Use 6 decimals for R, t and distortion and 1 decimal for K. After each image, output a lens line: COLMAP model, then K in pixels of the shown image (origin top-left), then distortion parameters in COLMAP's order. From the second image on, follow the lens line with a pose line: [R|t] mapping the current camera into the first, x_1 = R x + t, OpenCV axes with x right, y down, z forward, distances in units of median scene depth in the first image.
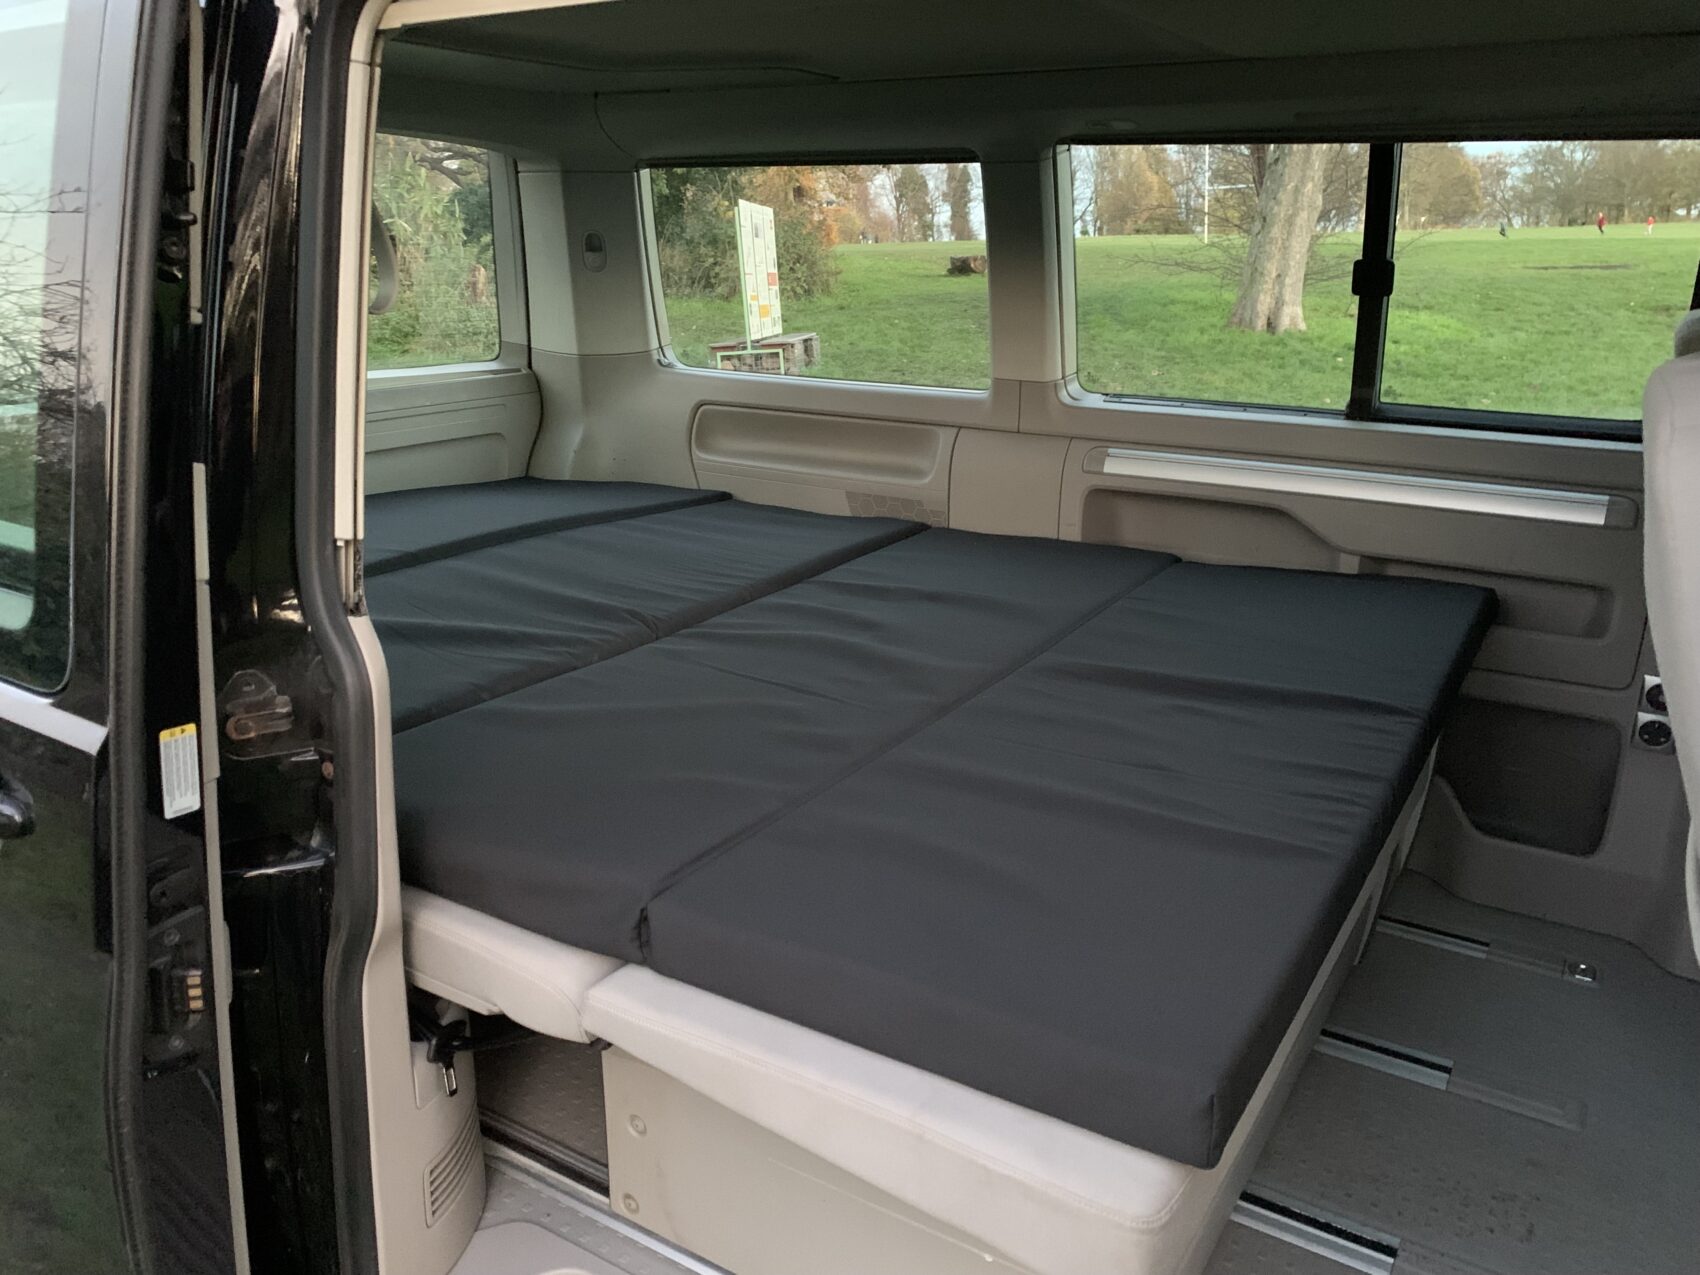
lens RADIAL K [[1270.6, 0, 850.2], [0, 1270.6, 633.9], [0, 0, 1]] dist [0.007516, -0.009242]
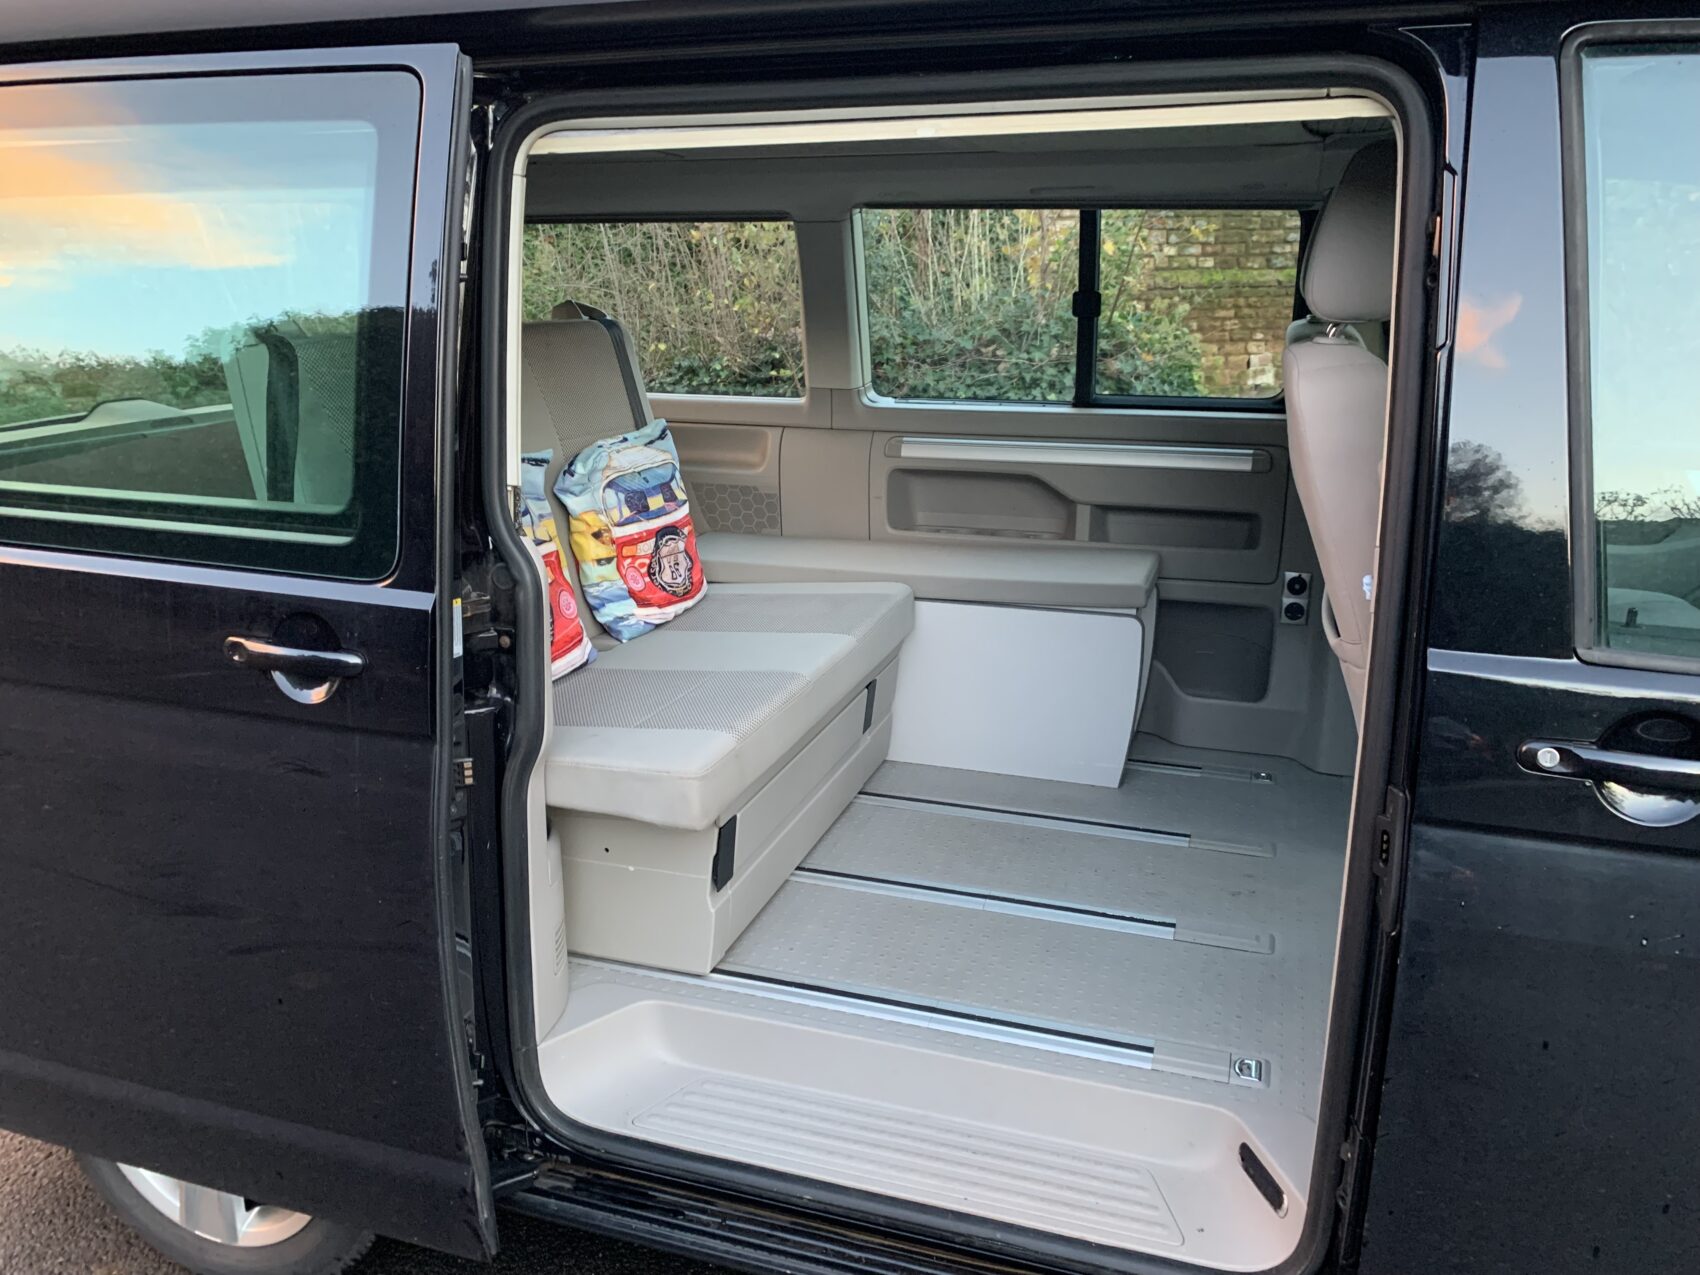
lens RADIAL K [[1270.6, 0, 845.6], [0, 1270.6, 641.1], [0, 0, 1]] dist [0.007516, -0.009242]
pose [[0.970662, -0.076620, 0.227914, -0.189219], [0.081191, 0.996641, -0.010735, 0.080965], [-0.226326, 0.028925, 0.973622, -0.283688]]
